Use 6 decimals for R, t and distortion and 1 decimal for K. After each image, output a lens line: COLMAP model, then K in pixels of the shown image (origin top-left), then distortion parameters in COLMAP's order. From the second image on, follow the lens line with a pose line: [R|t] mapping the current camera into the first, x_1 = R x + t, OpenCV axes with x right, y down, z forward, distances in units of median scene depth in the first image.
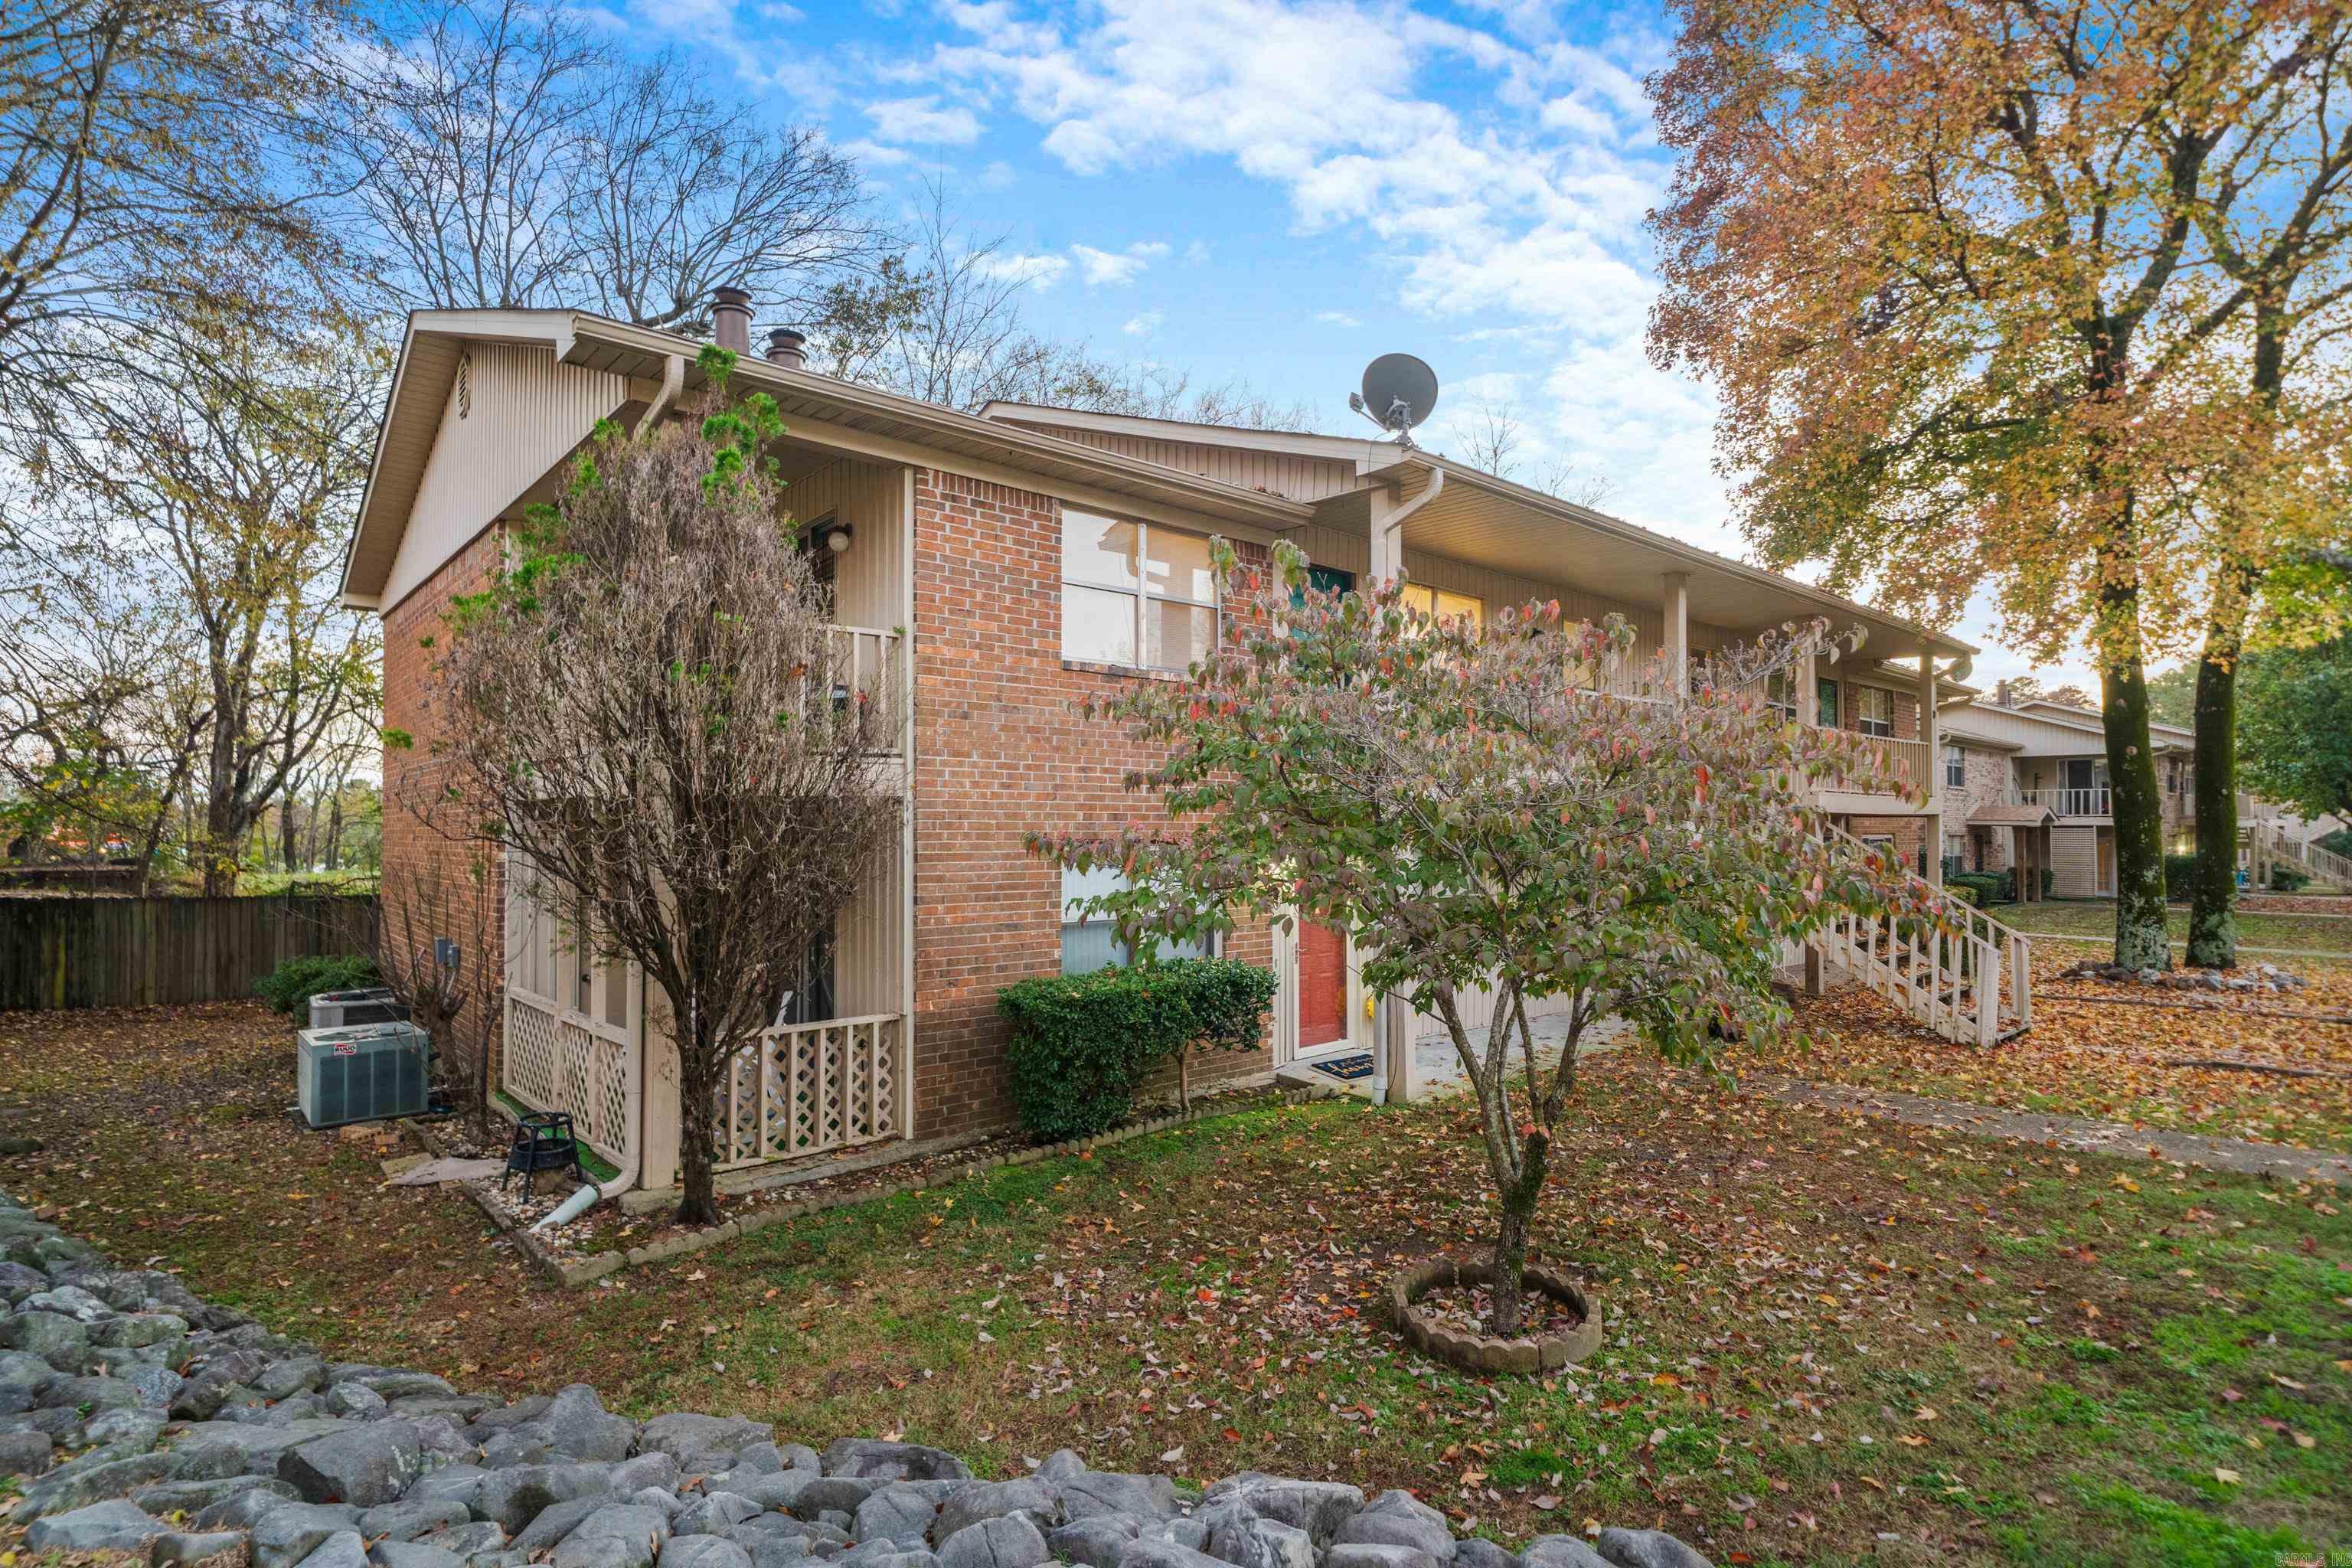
lens RADIAL K [[1125.8, 0, 1190.7], [0, 1125.8, 789.0], [0, 0, 1]] dist [0.000146, 0.000720]
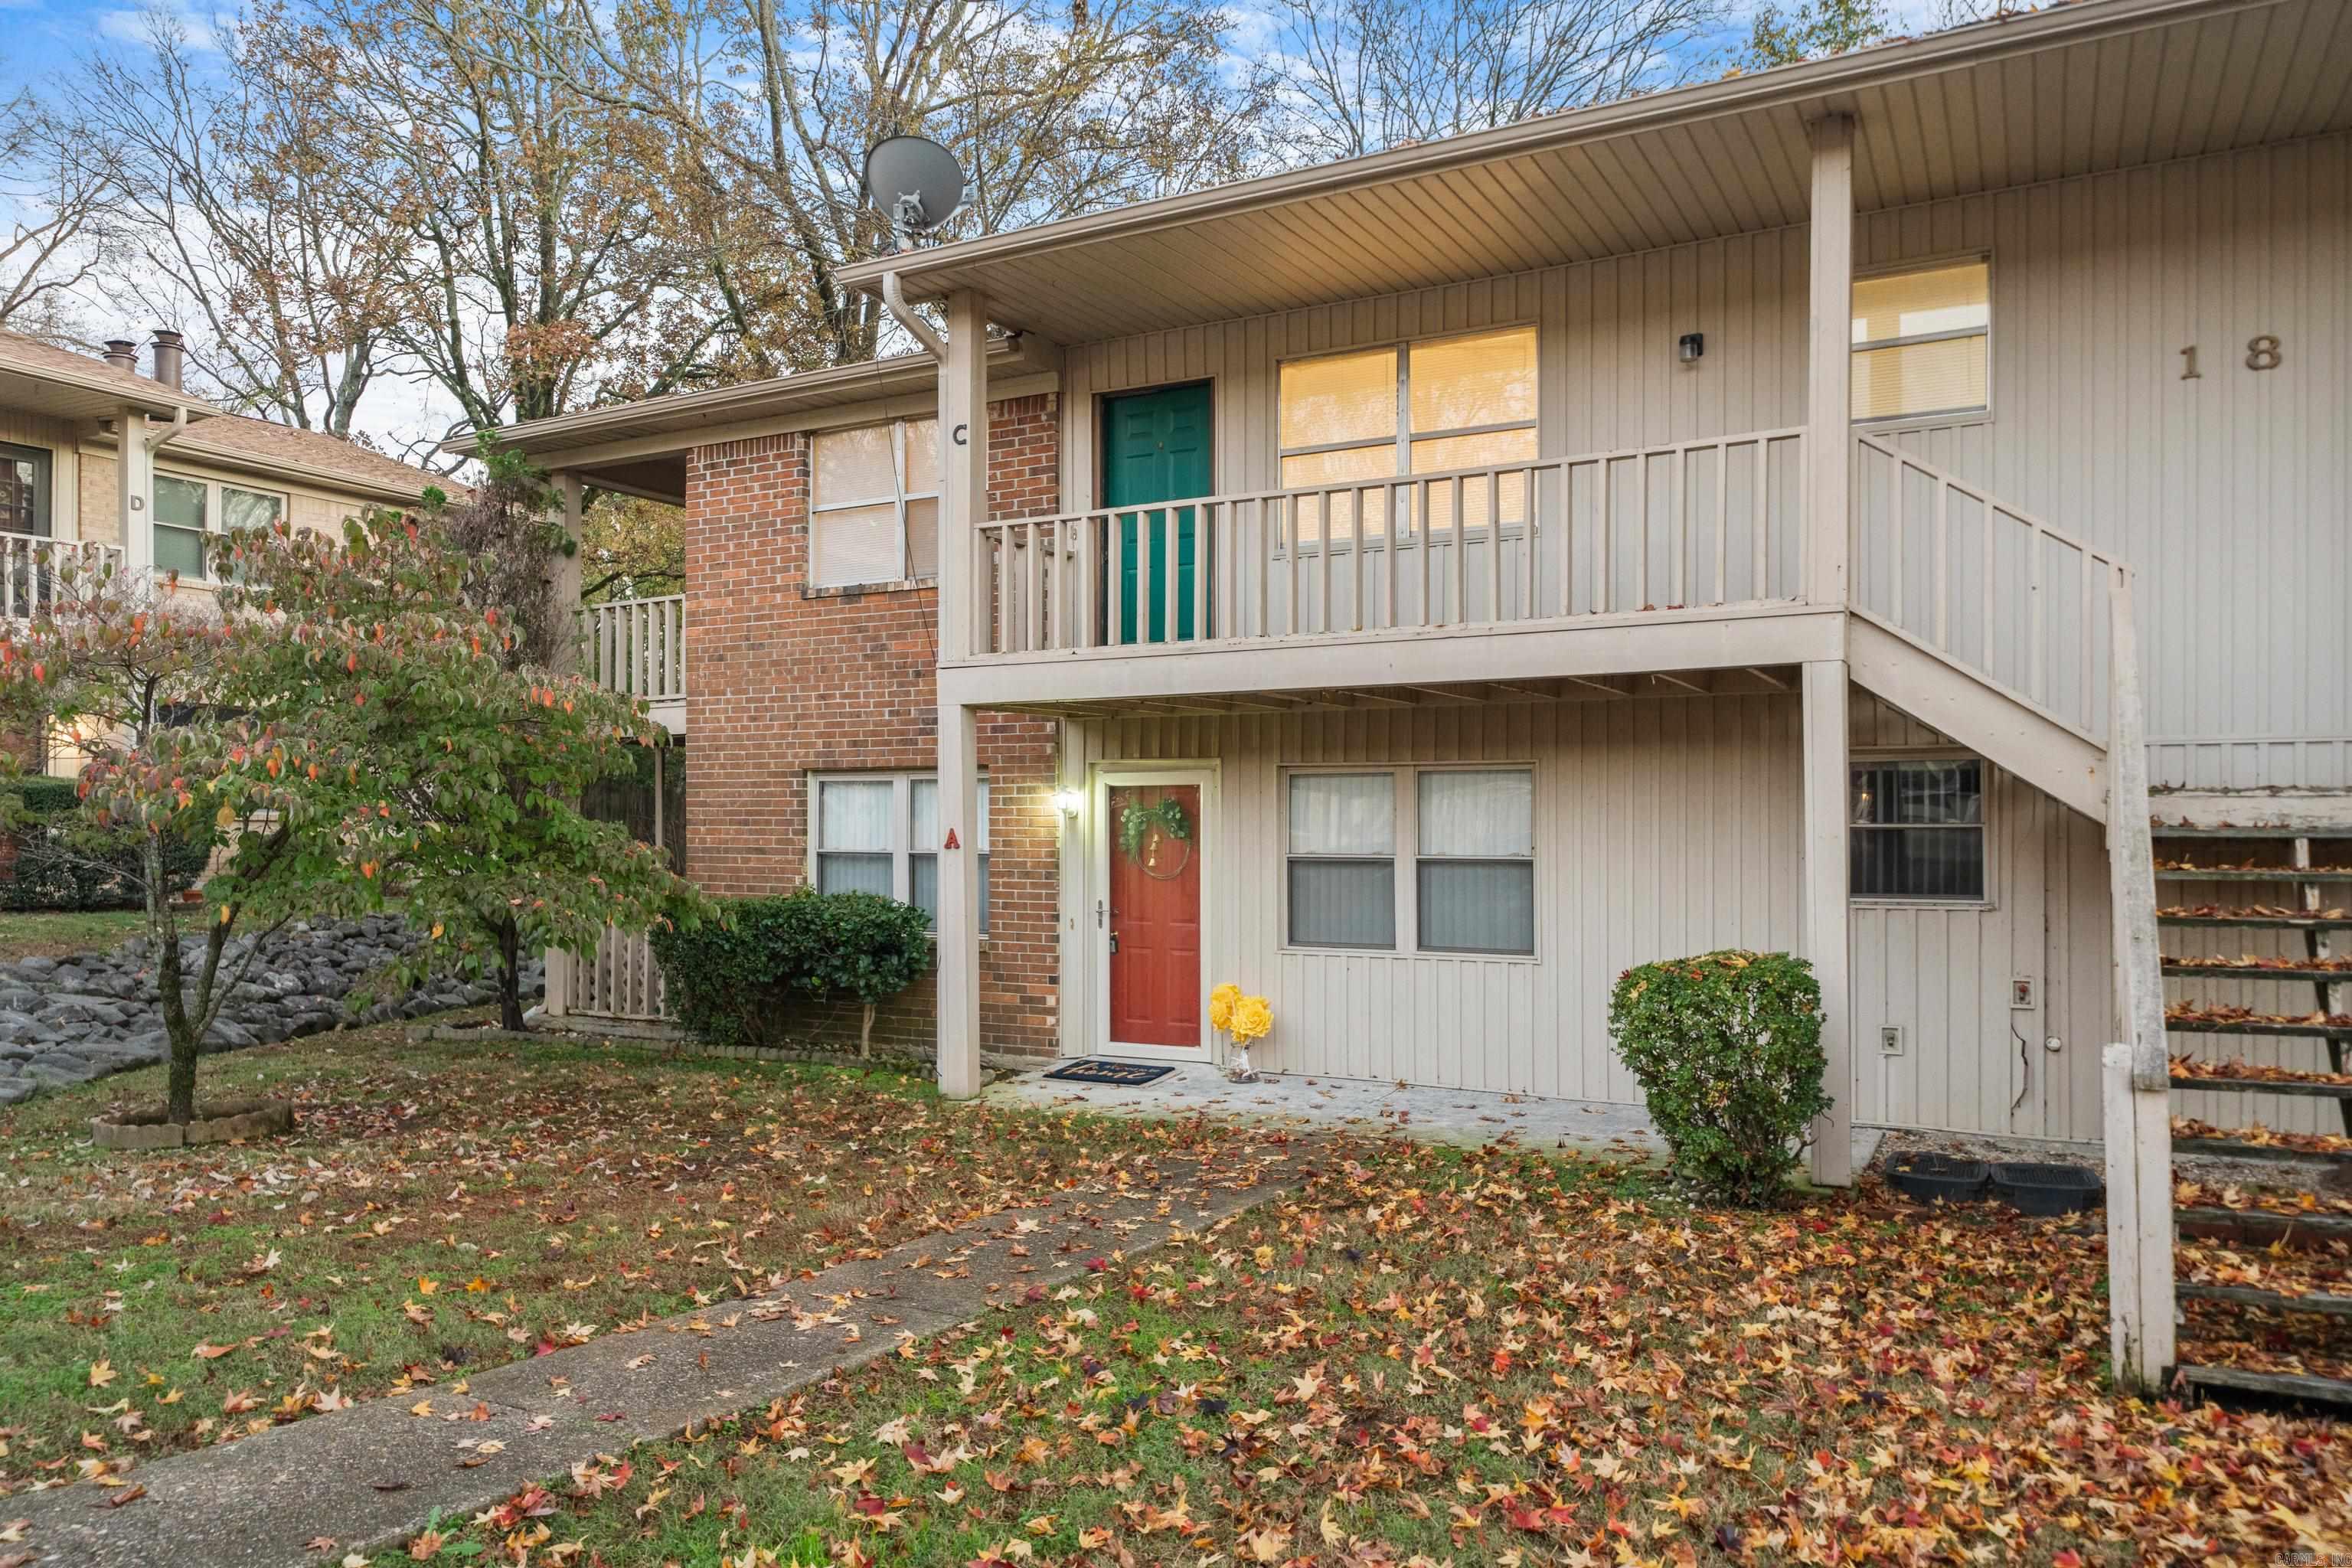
lens RADIAL K [[1602.0, 0, 1179.1], [0, 1602.0, 828.1], [0, 0, 1]] dist [0.000153, 0.000911]
pose [[0.335848, 0.002019, -0.941914, 1.354769], [0.025963, 0.999598, 0.011401, 0.091290], [0.941558, -0.028284, 0.335660, 0.827166]]
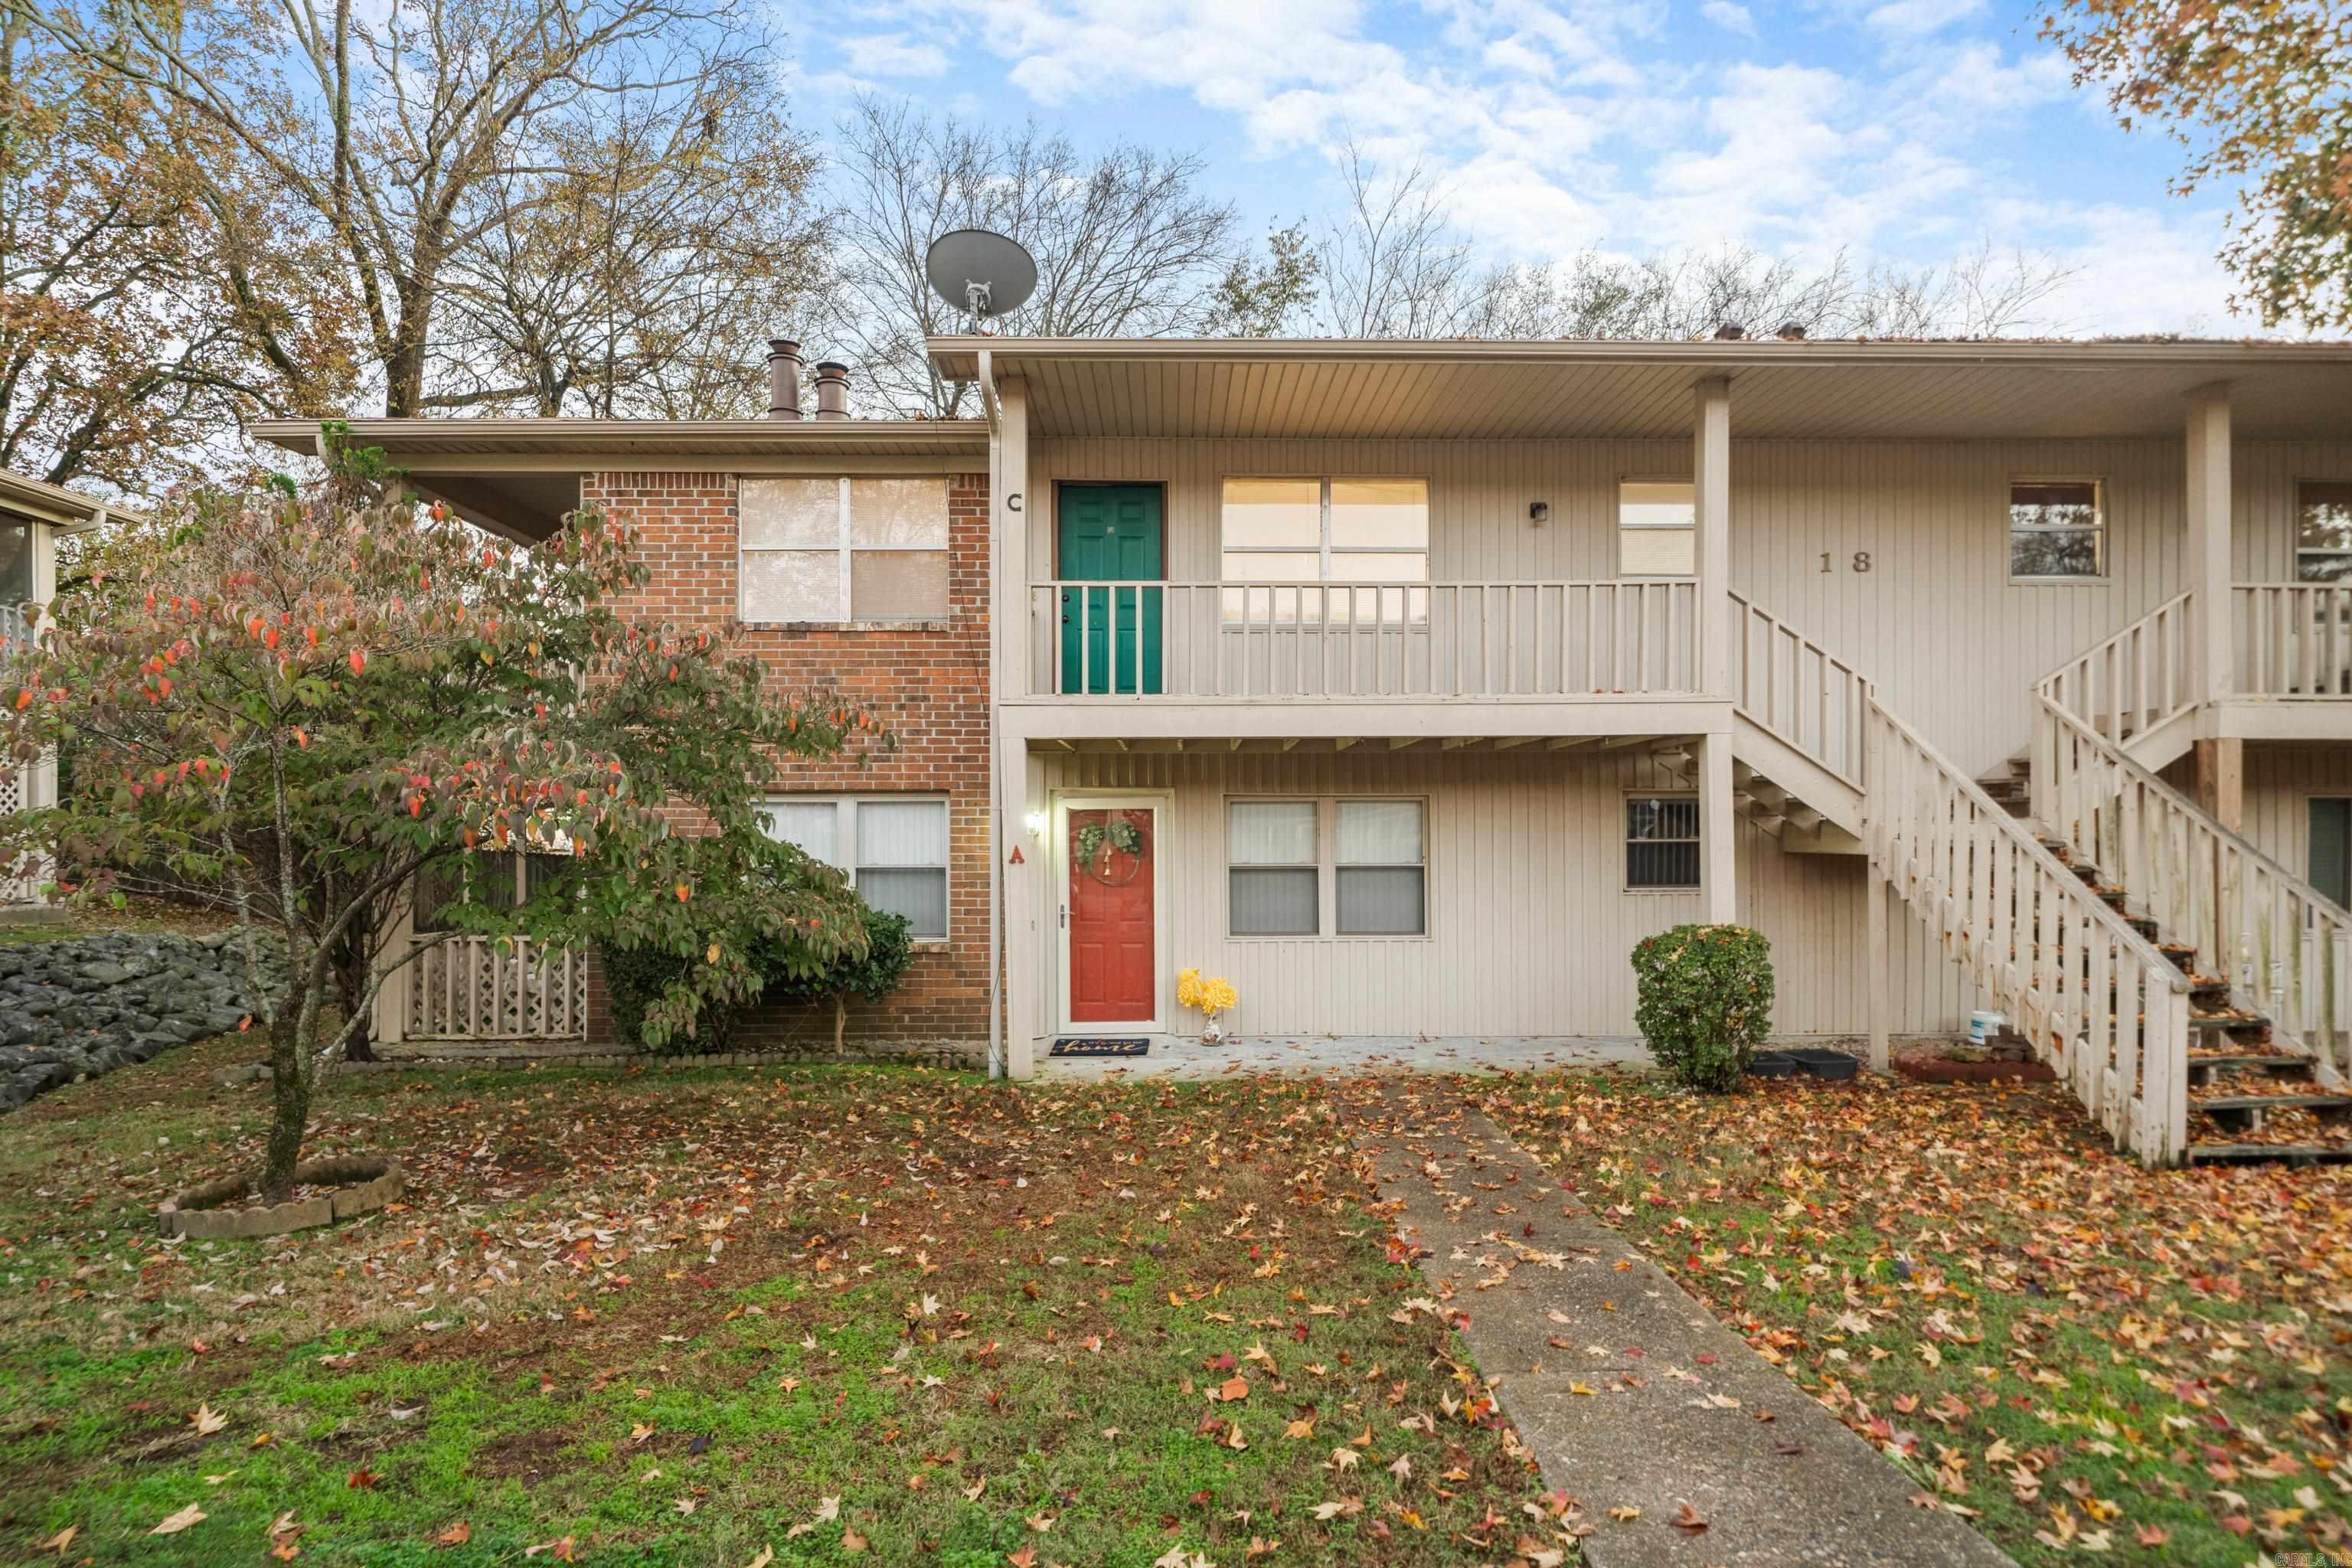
lens RADIAL K [[1227.7, 0, 1188.0], [0, 1227.7, 844.6], [0, 0, 1]] dist [0.000939, 0.000028]
pose [[0.757892, 0.001162, -0.652379, 0.980249], [0.020672, 0.999453, 0.025795, 0.076457], [0.652053, -0.033036, 0.757454, 0.383329]]
